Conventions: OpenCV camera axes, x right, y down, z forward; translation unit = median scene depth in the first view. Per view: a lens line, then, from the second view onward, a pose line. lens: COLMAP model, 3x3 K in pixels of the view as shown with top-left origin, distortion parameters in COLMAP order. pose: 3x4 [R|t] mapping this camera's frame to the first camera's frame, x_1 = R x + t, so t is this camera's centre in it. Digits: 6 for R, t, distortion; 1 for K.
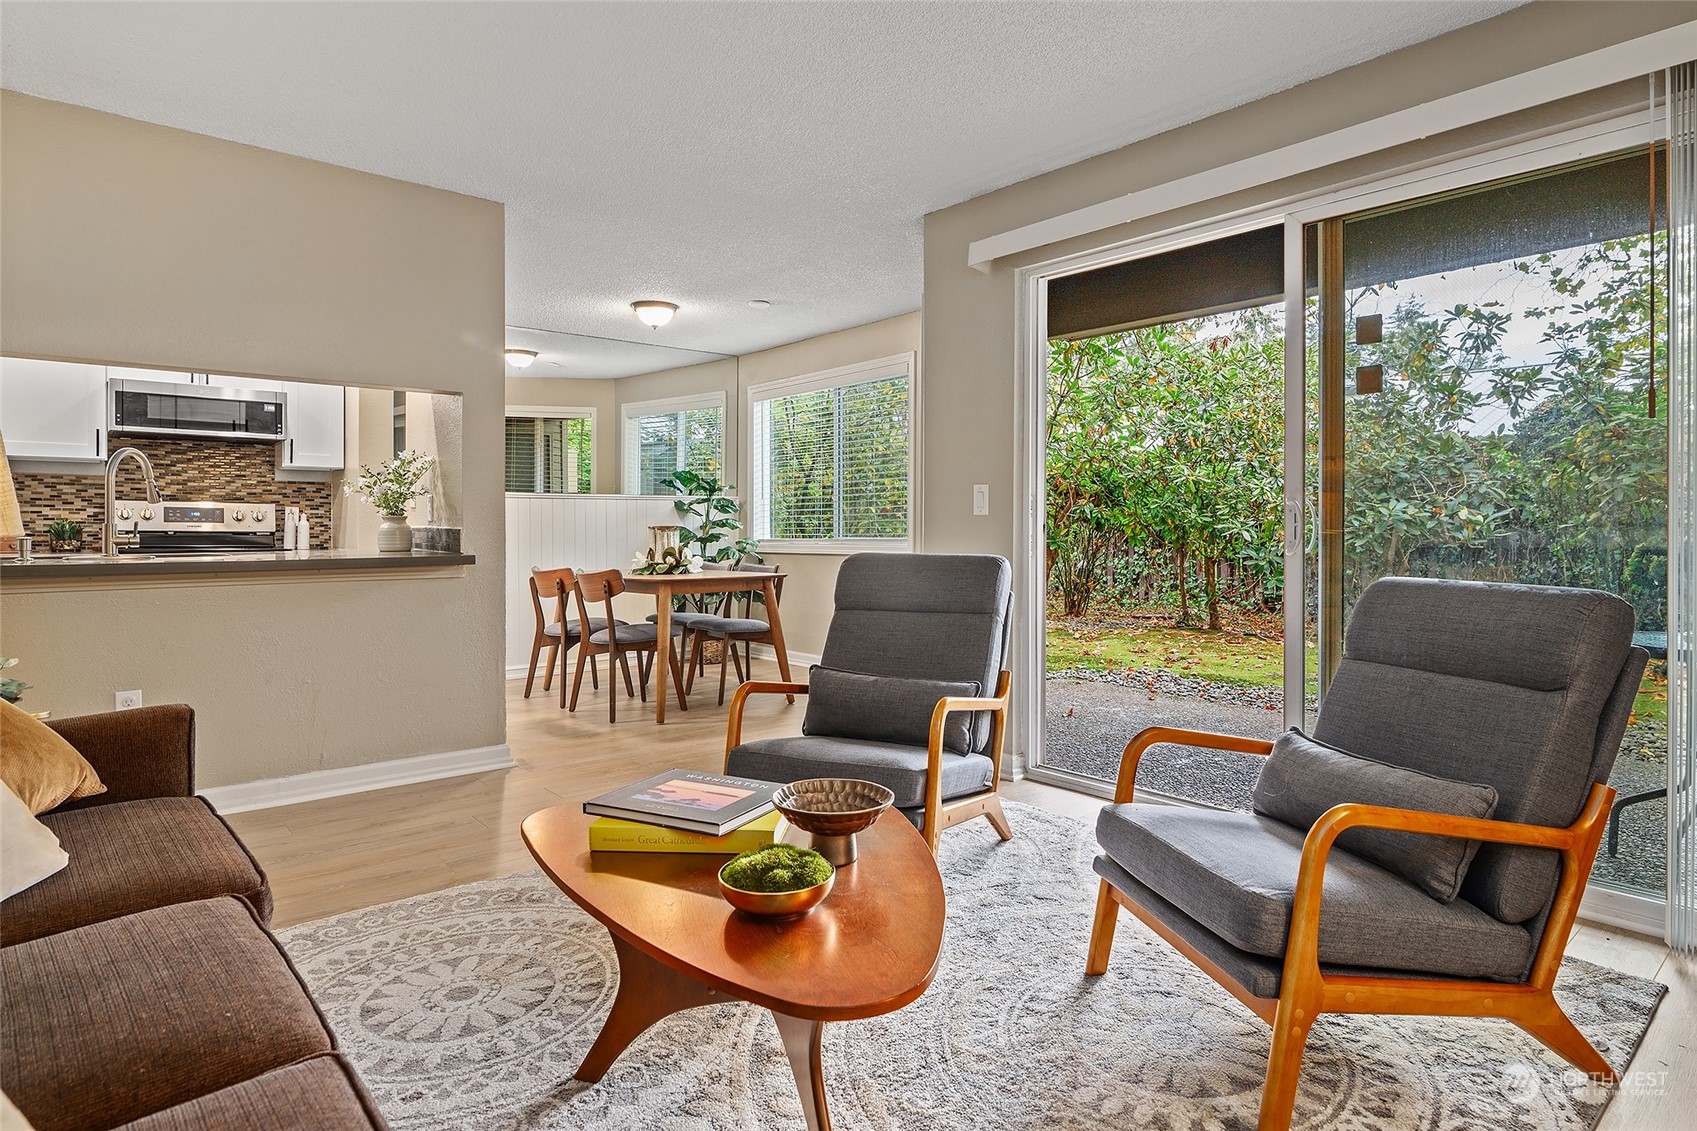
lens RADIAL K [[951.3, 0, 894.7], [0, 951.3, 528.9], [0, 0, 1]] dist [-0.001409, -0.006042]
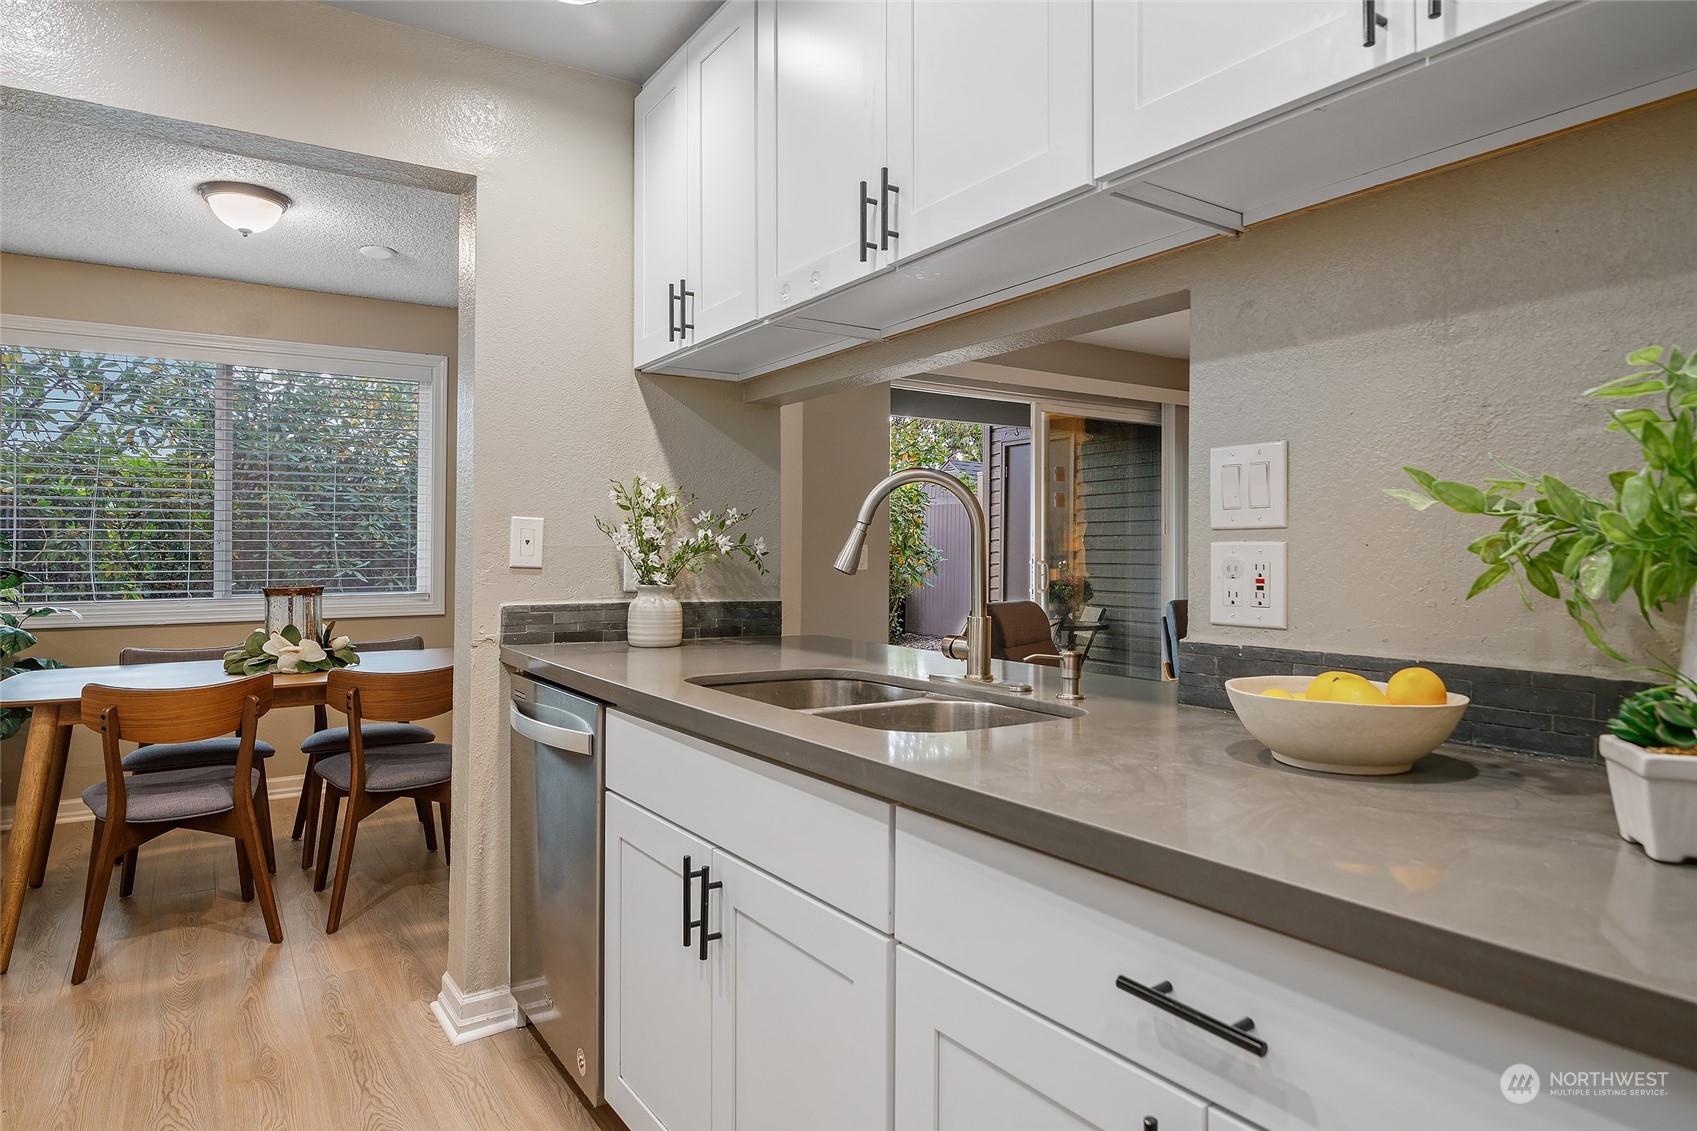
lens RADIAL K [[1016.1, 0, 856.6], [0, 1016.1, 543.8], [0, 0, 1]] dist [-0.015532, 0.005934]
pose [[0.140953, 0.011453, 0.989950, -0.849820], [-0.001029, 0.999934, -0.011422, -0.023819], [-0.990016, 0.000592, 0.140956, 0.604520]]
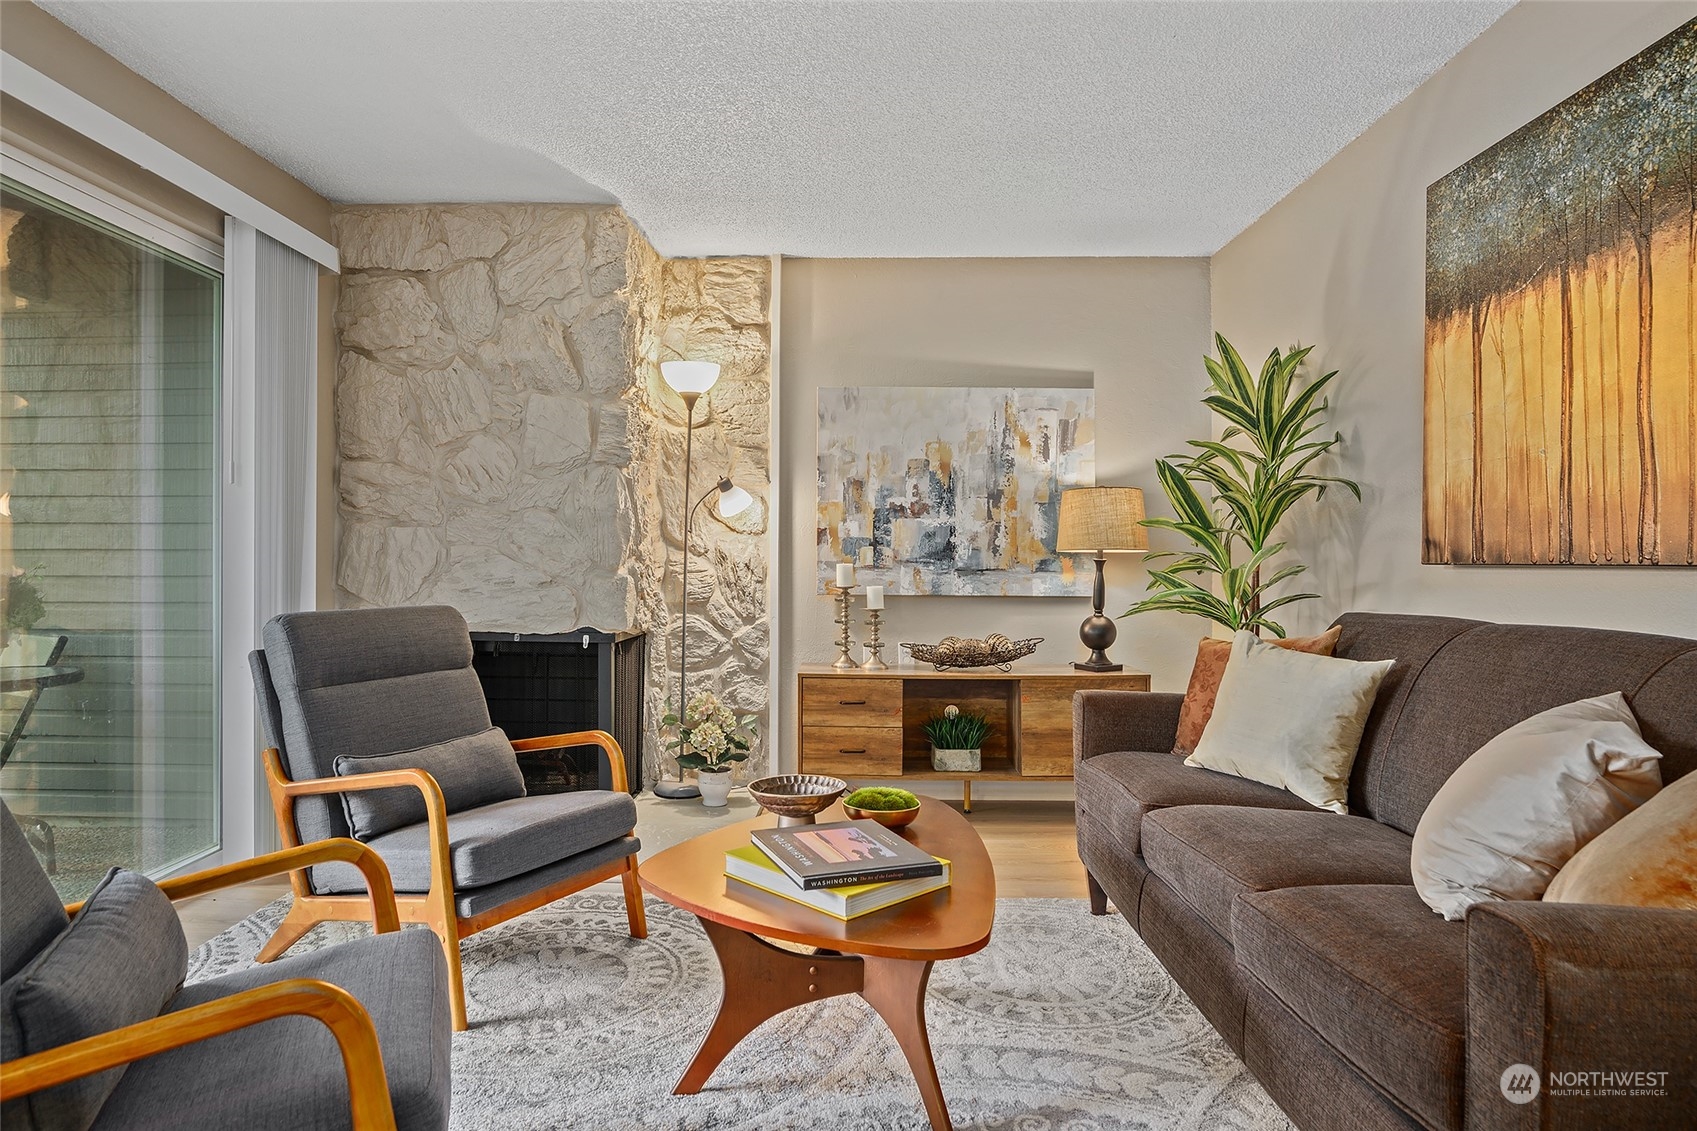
lens RADIAL K [[975.8, 0, 821.9], [0, 975.8, 556.7], [0, 0, 1]] dist [-0.010938, -0.002561]
pose [[-0.726967, 0.001796, 0.686670, -0.298455], [0.002146, 0.999998, -0.000344, -0.005409], [-0.686669, 0.001224, -0.726969, 0.589600]]
